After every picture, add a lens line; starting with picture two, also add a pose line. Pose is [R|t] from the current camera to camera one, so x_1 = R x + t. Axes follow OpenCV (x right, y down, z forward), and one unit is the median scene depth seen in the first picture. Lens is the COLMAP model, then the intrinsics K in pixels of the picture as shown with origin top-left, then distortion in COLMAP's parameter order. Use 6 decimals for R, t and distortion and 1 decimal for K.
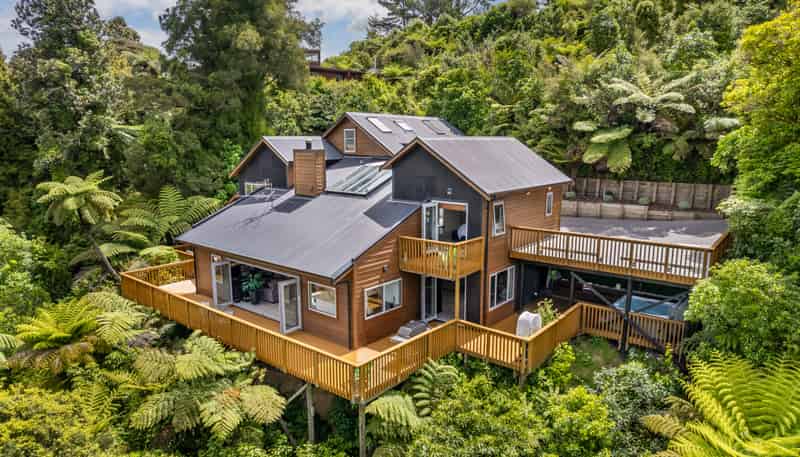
lens RADIAL K [[507.5, 0, 401.8], [0, 507.5, 235.6], [0, 0, 1]] dist [-0.030364, 0.001115]
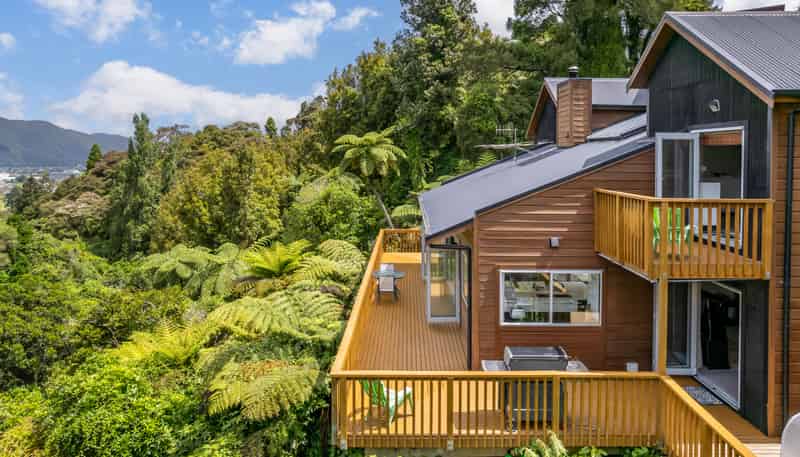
lens RADIAL K [[526.9, 0, 399.9], [0, 526.9, 167.8], [0, 0, 1]] dist [-0.121760, -0.000148]
pose [[0.619113, 0.020827, -0.785026, 0.225381], [-0.149532, 0.984485, -0.091810, 0.047027], [0.770934, 0.174227, 0.612622, 0.394472]]
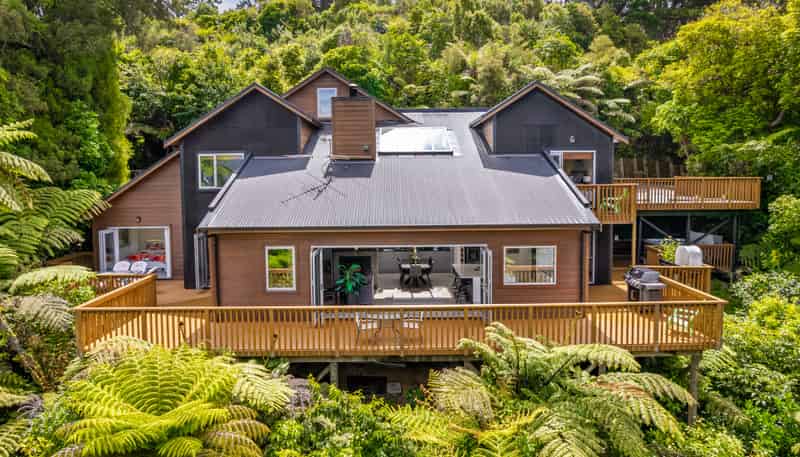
lens RADIAL K [[531.4, 0, 398.6], [0, 531.4, 203.2], [0, 0, 1]] dist [-0.001819, -0.000488]
pose [[0.783167, -0.048438, 0.619922, -0.610021], [0.129484, 0.987810, -0.086398, 0.056548], [-0.608181, 0.147934, 0.779892, 0.367420]]
